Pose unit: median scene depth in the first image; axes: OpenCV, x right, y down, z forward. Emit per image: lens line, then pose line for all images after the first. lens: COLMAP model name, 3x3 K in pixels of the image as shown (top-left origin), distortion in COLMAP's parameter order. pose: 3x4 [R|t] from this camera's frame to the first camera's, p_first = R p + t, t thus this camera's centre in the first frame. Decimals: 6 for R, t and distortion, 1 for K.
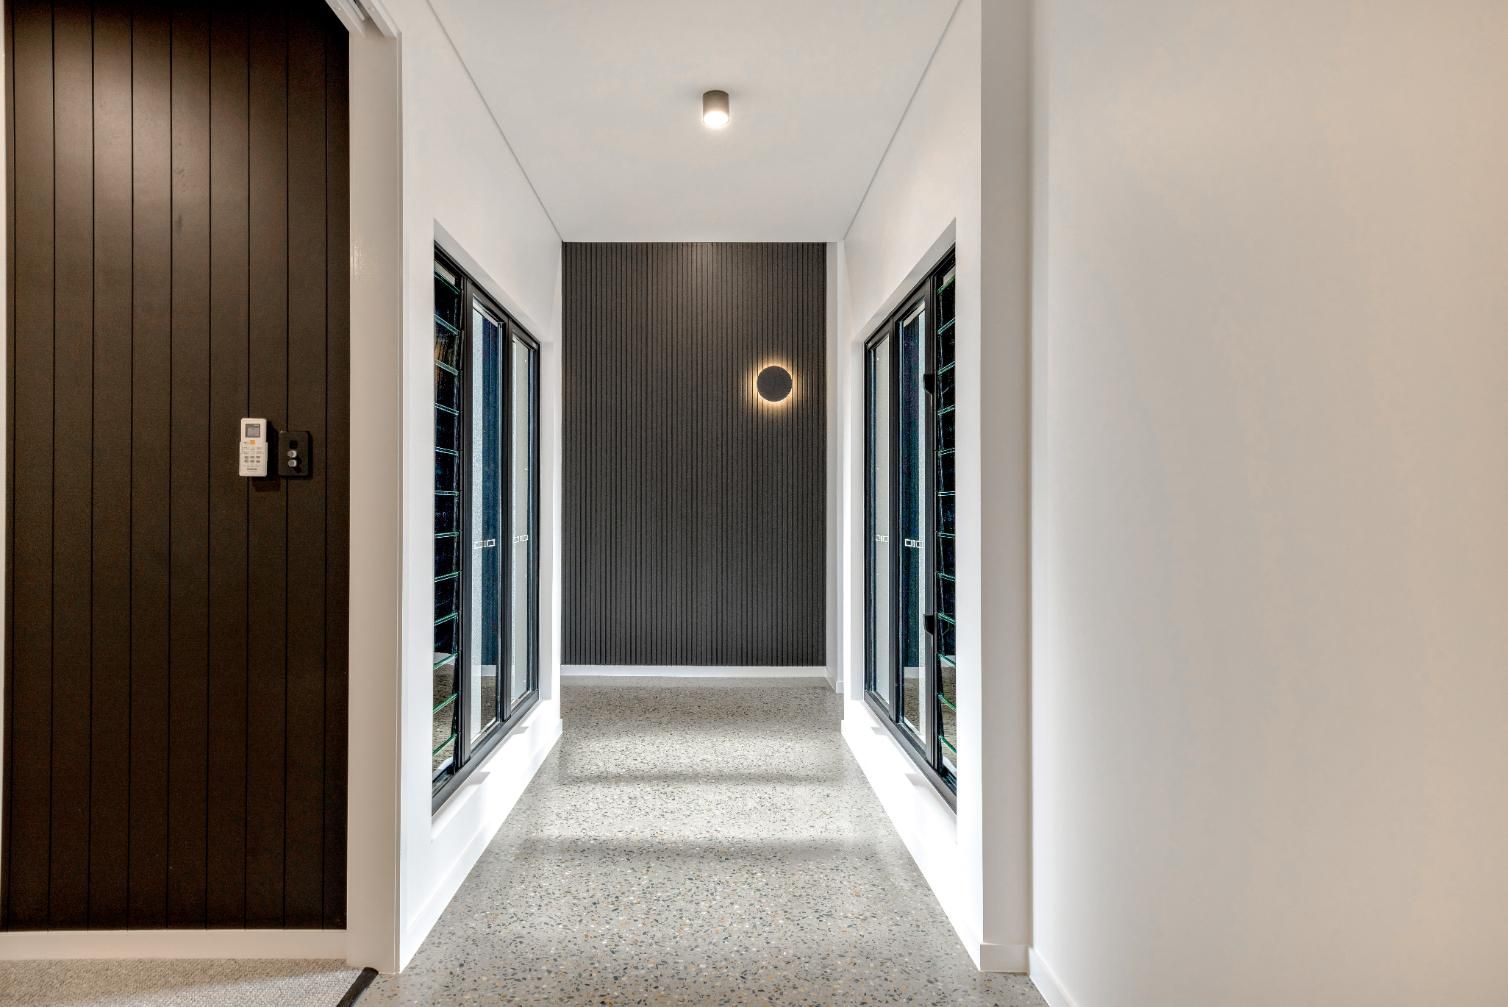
lens RADIAL K [[649.9, 0, 745.4], [0, 649.9, 500.6], [0, 0, 1]] dist [0.010853, 0.000432]
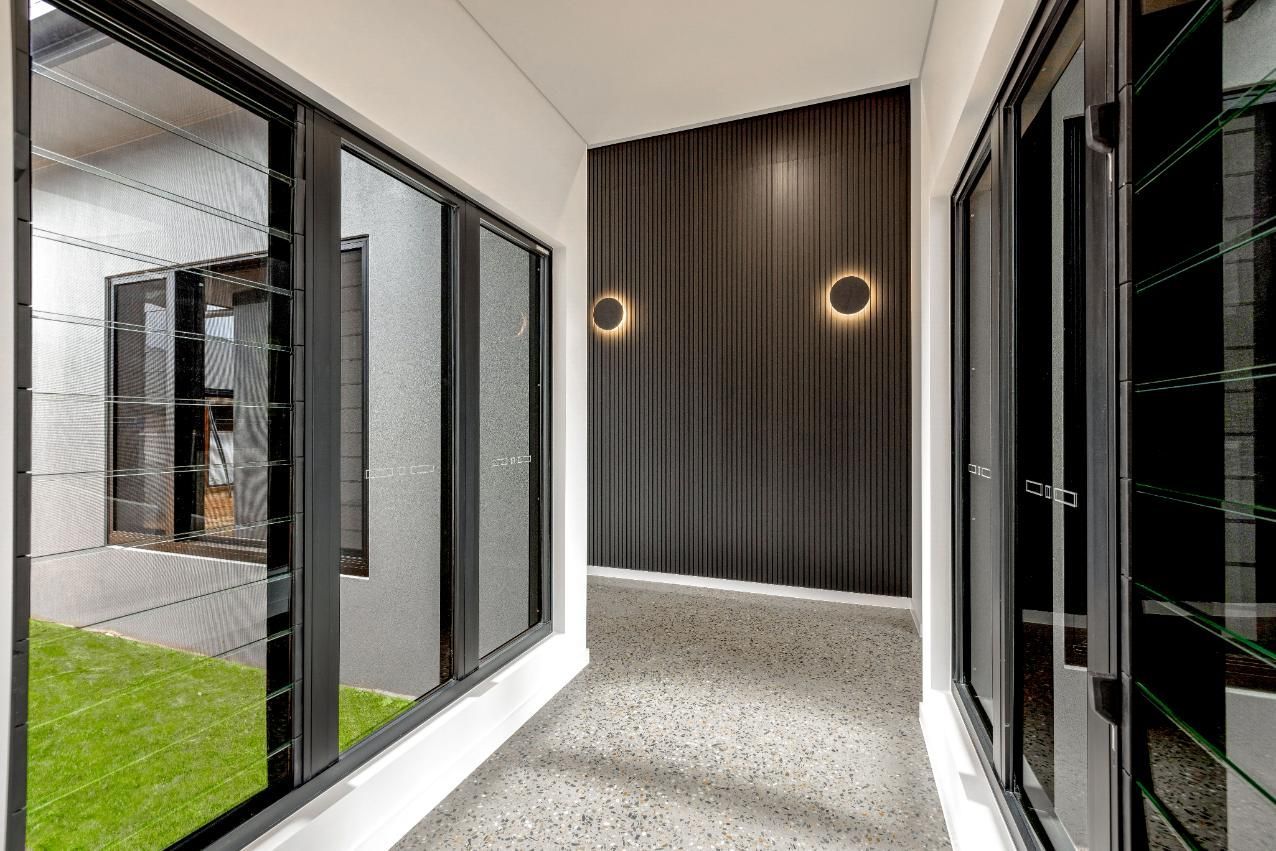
lens RADIAL K [[549.9, 0, 630.7], [0, 549.9, 423.1], [0, 0, 1]] dist [0.010853, 0.000432]
pose [[0.935071, -0.000856, -0.354459, 0.072059], [0.002545, 0.999988, 0.004297, 0.003767], [0.354450, -0.004920, 0.935062, 0.325783]]
